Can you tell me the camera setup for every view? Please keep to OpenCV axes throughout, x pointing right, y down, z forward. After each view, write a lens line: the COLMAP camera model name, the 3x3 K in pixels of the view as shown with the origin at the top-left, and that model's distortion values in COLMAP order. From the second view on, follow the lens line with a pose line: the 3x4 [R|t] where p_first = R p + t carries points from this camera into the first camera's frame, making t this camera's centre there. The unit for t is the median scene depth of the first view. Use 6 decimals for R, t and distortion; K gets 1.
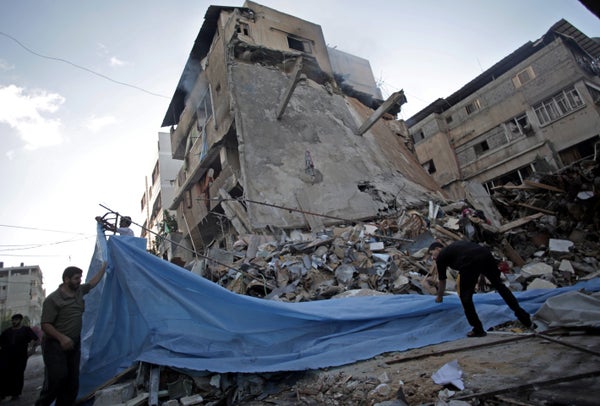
lens RADIAL K [[350.6, 0, 300.0], [0, 350.6, 203.0], [0, 0, 1]] dist [-0.001750, 0.000147]
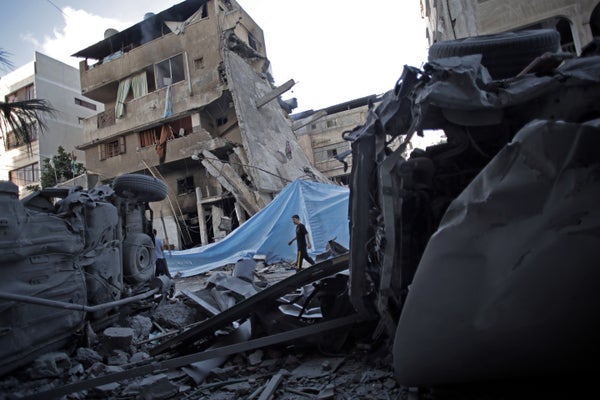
lens RADIAL K [[350.3, 0, 292.7], [0, 350.3, 200.9], [0, 0, 1]] dist [0.001345, 0.001281]
pose [[0.822818, 0.137373, 0.551452, -0.436990], [-0.179540, 0.983484, 0.022894, 0.036319], [-0.539200, -0.117845, 0.833892, -0.152896]]
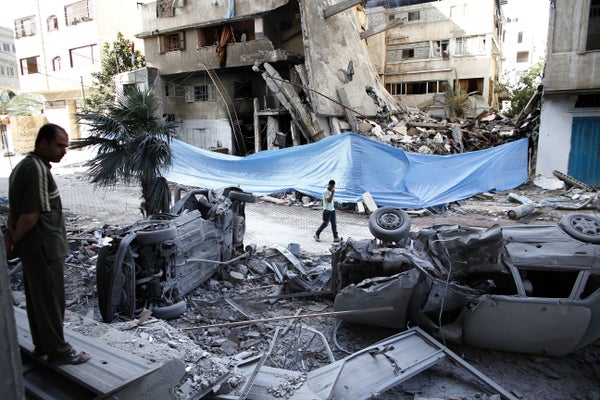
lens RADIAL K [[418.3, 0, 300.0], [0, 418.3, 200.0], [0, 0, 1]] dist [-0.003066, -0.000398]
pose [[0.873449, 0.091937, 0.478157, -0.534137], [-0.274953, 0.903590, 0.328521, -0.082076], [-0.401855, -0.418417, 0.814518, -0.289285]]
